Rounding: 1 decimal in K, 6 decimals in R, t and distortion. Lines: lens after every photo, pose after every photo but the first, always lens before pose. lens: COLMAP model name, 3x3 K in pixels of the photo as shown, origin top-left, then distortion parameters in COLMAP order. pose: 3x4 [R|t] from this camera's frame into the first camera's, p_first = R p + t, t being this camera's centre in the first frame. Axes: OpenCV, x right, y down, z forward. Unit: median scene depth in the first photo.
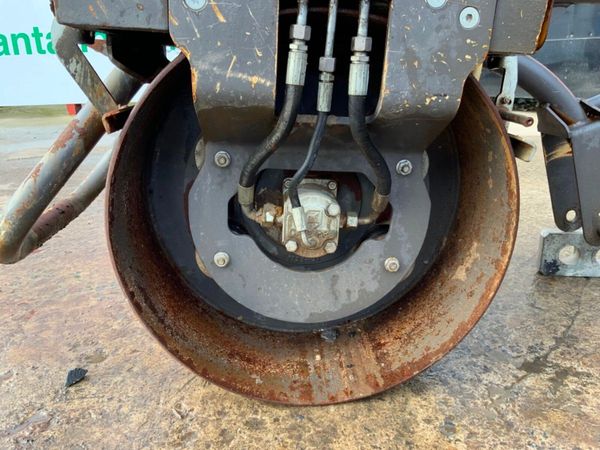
lens RADIAL K [[499.6, 0, 297.8], [0, 499.6, 224.8], [0, 0, 1]] dist [0.070641, -0.132345]
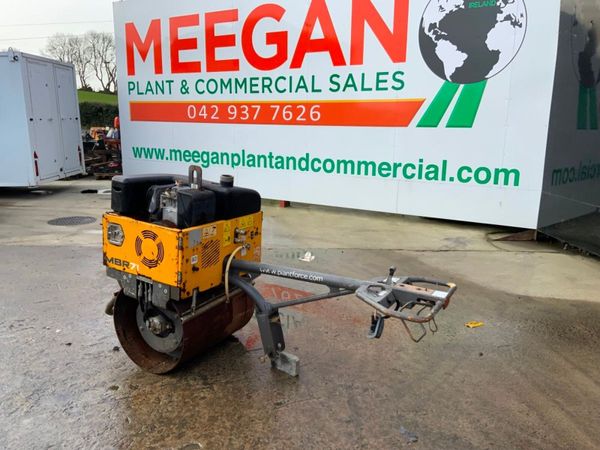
lens RADIAL K [[499.6, 0, 298.6], [0, 499.6, 220.9], [0, 0, 1]] dist [0.070641, -0.132345]
pose [[0.837629, 0.146497, -0.526228, 2.830729], [-0.200599, 0.978551, -0.046886, -0.814578], [0.508073, 0.144834, 0.849050, -1.848180]]
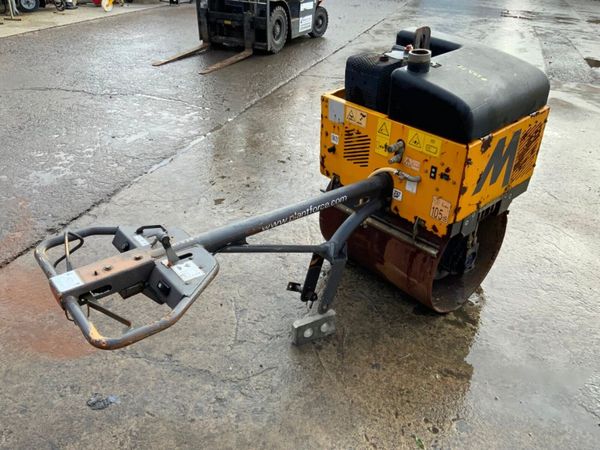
lens RADIAL K [[499.6, 0, 298.6], [0, 499.6, 225.2], [0, 0, 1]] dist [0.070641, -0.132345]
pose [[-0.799886, 0.295961, -0.522101, 2.207323], [-0.199409, 0.689458, 0.696336, -2.185577], [0.566055, 0.661101, -0.492470, 2.462322]]
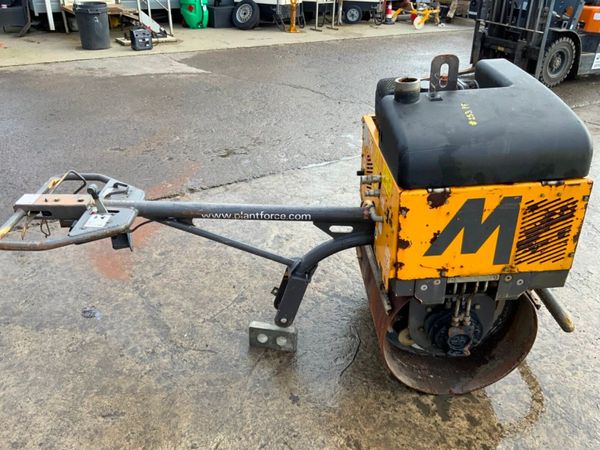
lens RADIAL K [[499.6, 0, 299.9], [0, 499.6, 223.9], [0, 0, 1]] dist [0.070641, -0.132345]
pose [[-0.999740, -0.016966, 0.015214, 0.695905], [-0.000548, 0.685327, 0.728235, -2.321592], [-0.022782, 0.728038, -0.685158, 2.951840]]
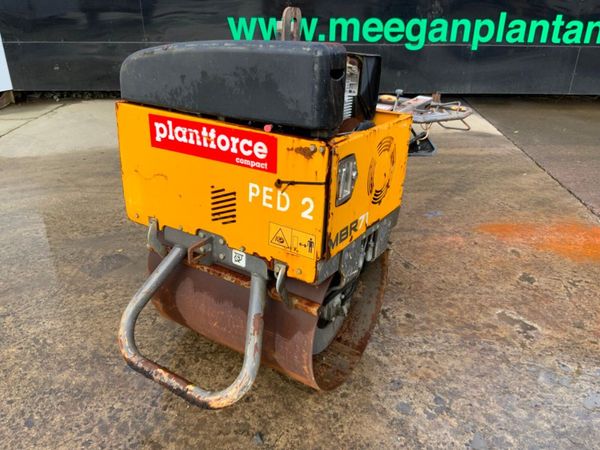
lens RADIAL K [[499.6, 0, 305.0], [0, 499.6, 222.2], [0, 0, 1]] dist [0.070641, -0.132345]
pose [[0.580222, -0.329239, 0.744946, -1.585740], [0.219823, 0.944013, 0.246004, -0.933301], [-0.784232, 0.021020, 0.620111, -0.315696]]
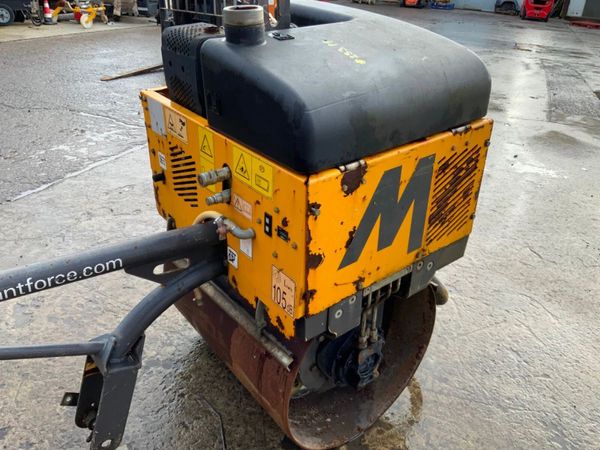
lens RADIAL K [[499.6, 0, 299.4], [0, 499.6, 222.3], [0, 0, 1]] dist [0.070641, -0.132345]
pose [[-0.823683, 0.227431, -0.519444, 0.978405], [-0.212006, 0.726100, 0.654089, -1.703622], [0.525928, 0.648887, -0.549859, 2.245361]]
